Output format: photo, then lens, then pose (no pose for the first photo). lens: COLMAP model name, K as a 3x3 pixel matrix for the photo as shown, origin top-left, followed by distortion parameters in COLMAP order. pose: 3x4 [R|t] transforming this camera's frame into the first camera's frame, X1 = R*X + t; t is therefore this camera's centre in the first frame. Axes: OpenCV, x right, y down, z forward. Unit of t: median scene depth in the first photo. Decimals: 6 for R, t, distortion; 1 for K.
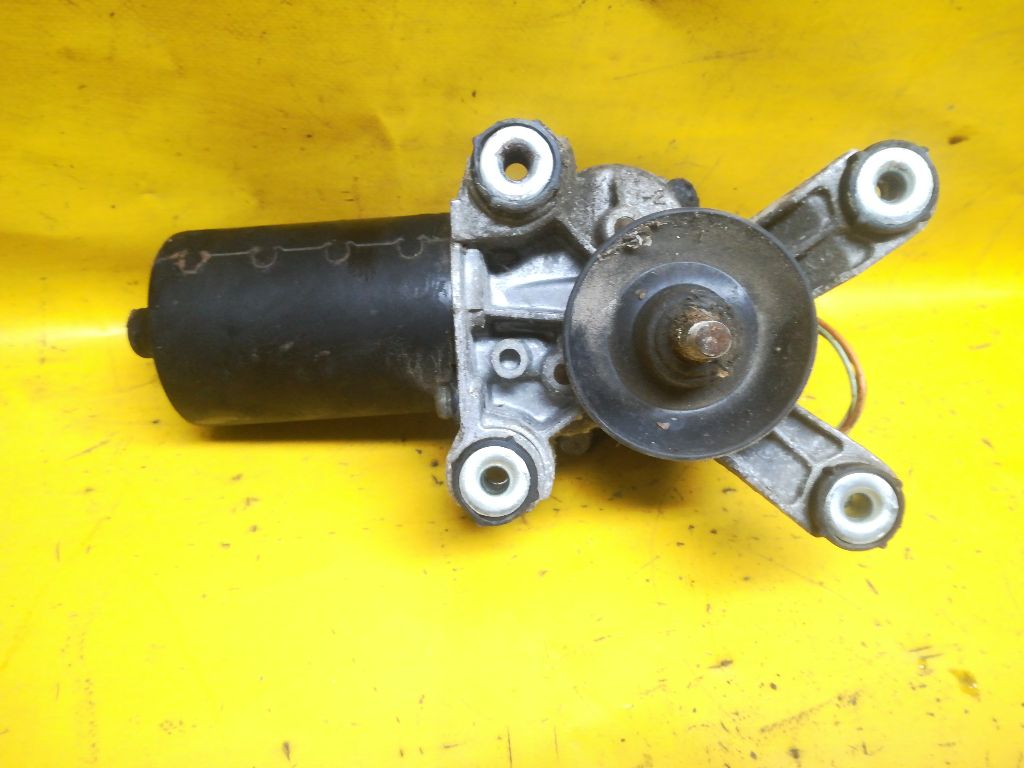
lens RADIAL K [[808.8, 0, 515.3], [0, 808.8, 382.6], [0, 0, 1]] dist [0.040719, -0.071996]
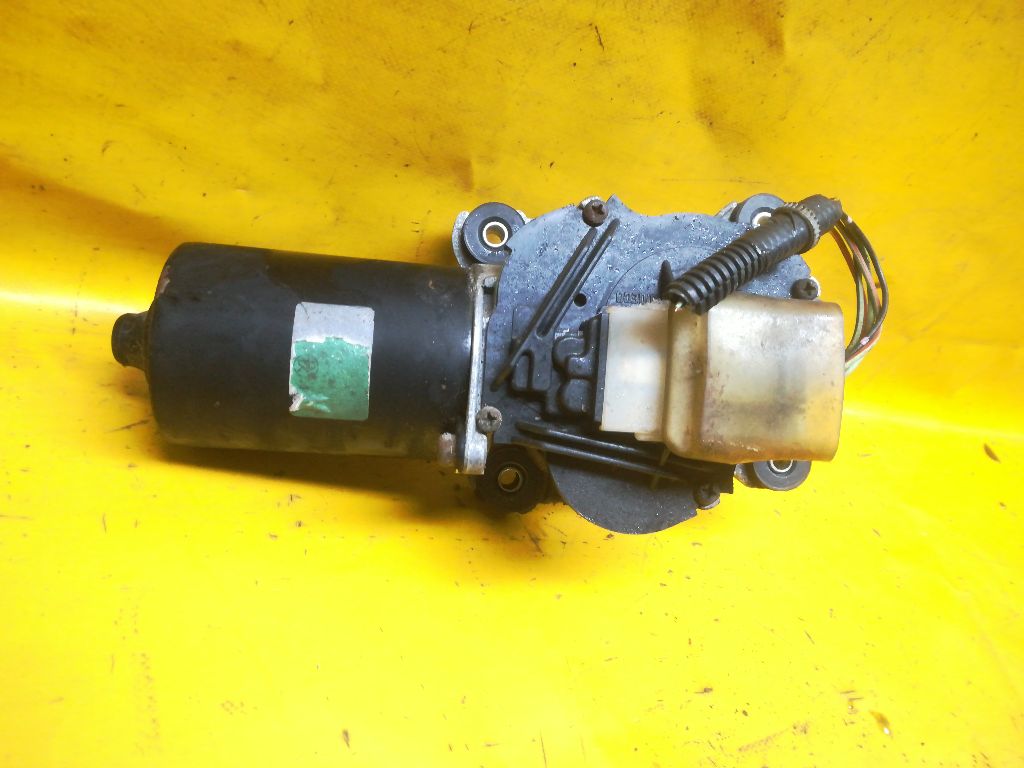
lens RADIAL K [[801.6, 0, 512.0], [0, 801.6, 384.0], [0, 0, 1]] dist [0.033091, -0.044940]
pose [[0.960445, 0.154839, 0.231453, -0.332074], [-0.130044, 0.984355, -0.118885, 0.092865], [-0.246240, 0.084084, 0.965555, -0.057970]]
